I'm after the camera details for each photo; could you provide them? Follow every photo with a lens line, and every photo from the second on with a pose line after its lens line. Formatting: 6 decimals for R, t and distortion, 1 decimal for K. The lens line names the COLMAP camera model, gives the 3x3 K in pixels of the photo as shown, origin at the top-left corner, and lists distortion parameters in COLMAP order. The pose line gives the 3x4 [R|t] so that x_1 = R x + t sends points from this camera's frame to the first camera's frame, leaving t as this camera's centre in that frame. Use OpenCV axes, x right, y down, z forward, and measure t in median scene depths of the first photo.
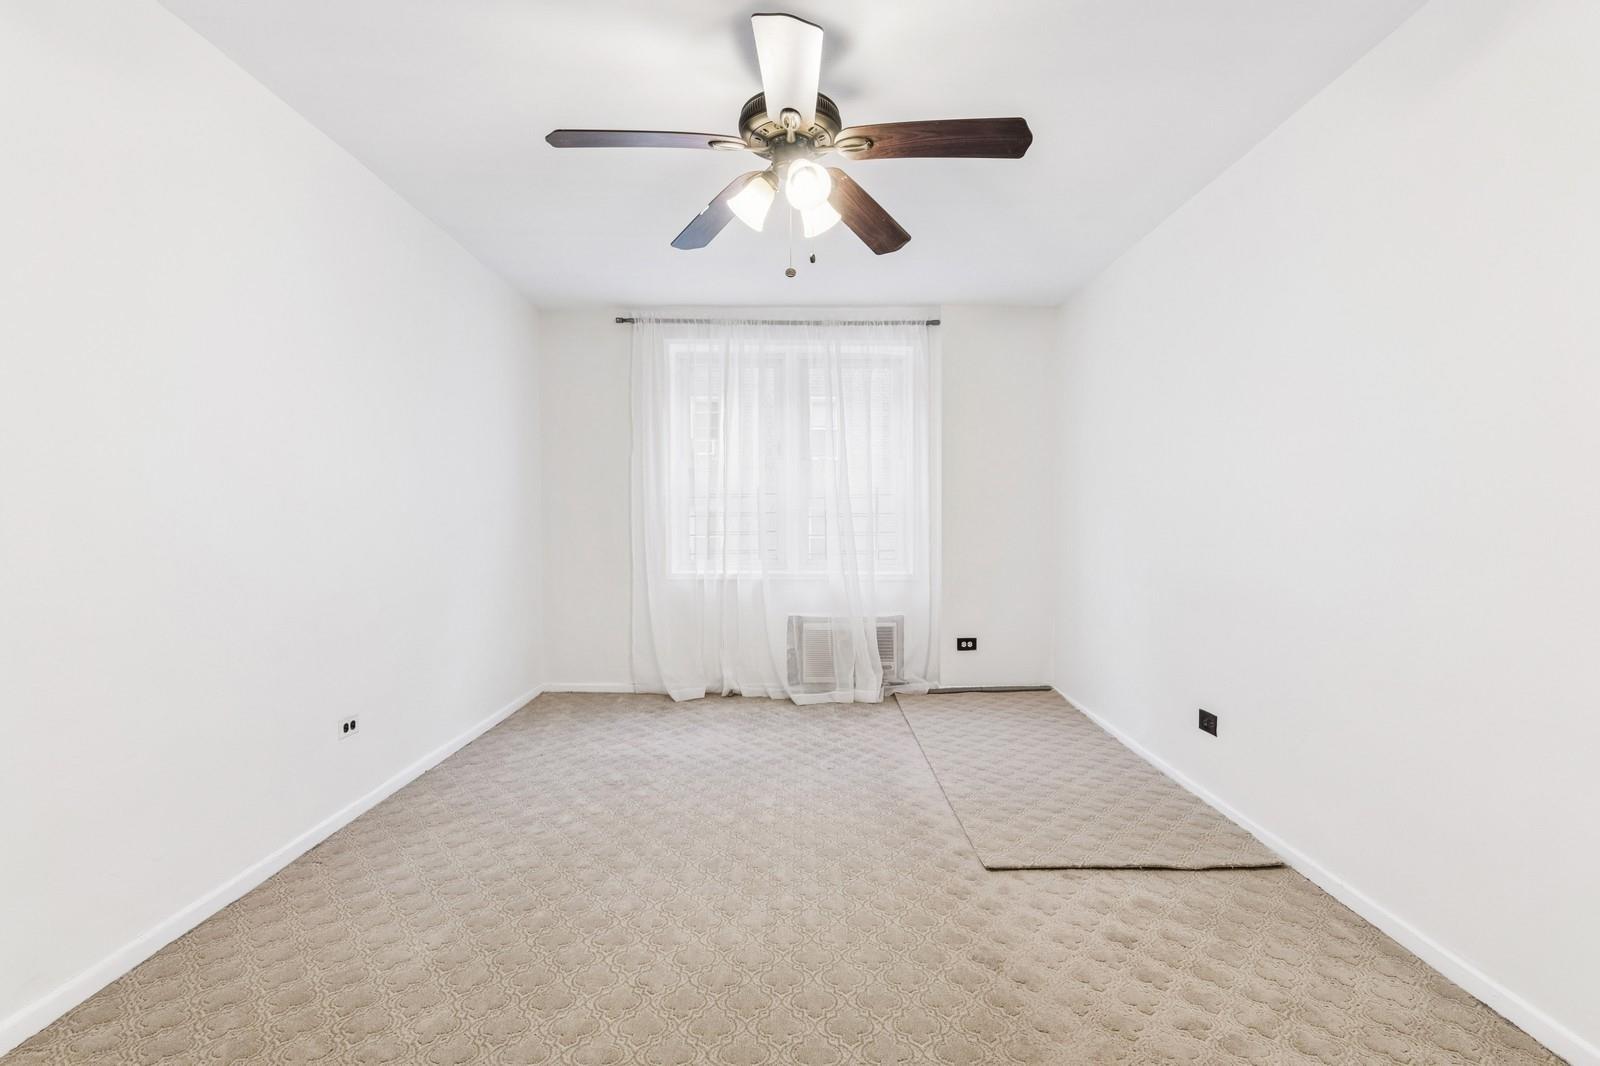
lens RADIAL K [[720.6, 0, 801.7], [0, 720.6, 537.2], [0, 0, 1]] dist [0.009575, -0.014794]
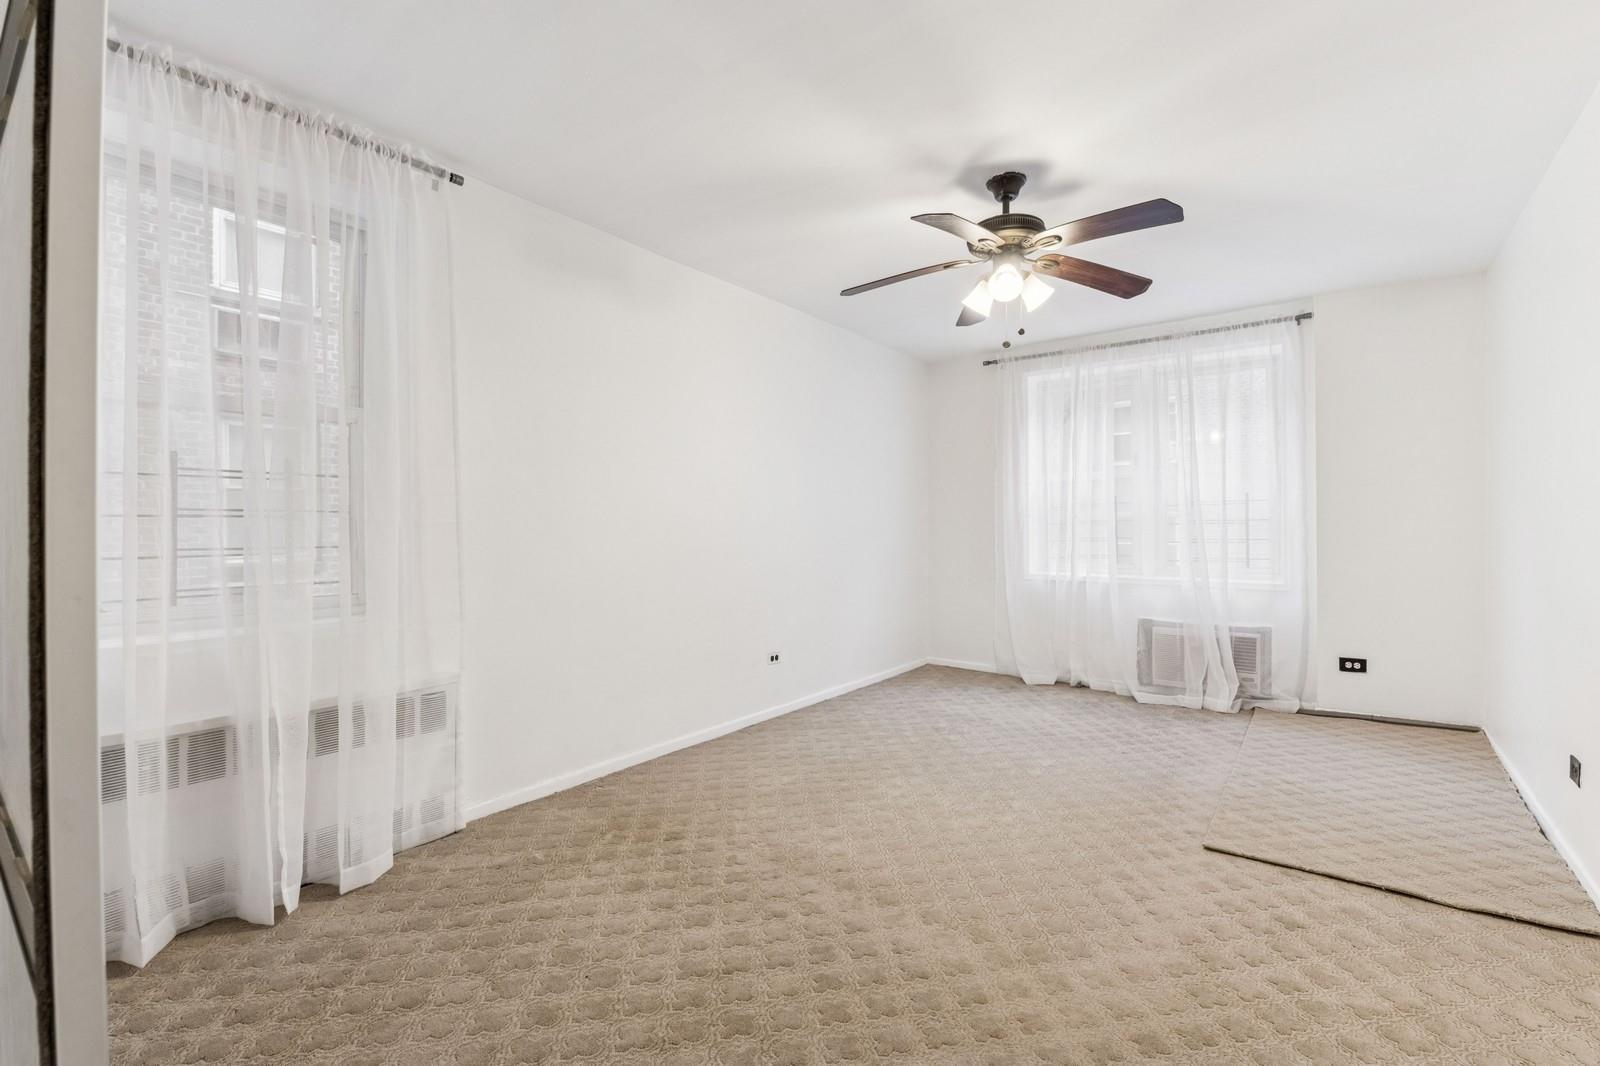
lens RADIAL K [[720.6, 0, 801.7], [0, 720.6, 537.2], [0, 0, 1]] dist [0.009575, -0.014794]
pose [[0.784129, 0.004713, -0.620579, 0.255753], [-0.009553, 0.999944, -0.004477, -0.000563], [0.620524, 0.009439, 0.784131, -0.136542]]
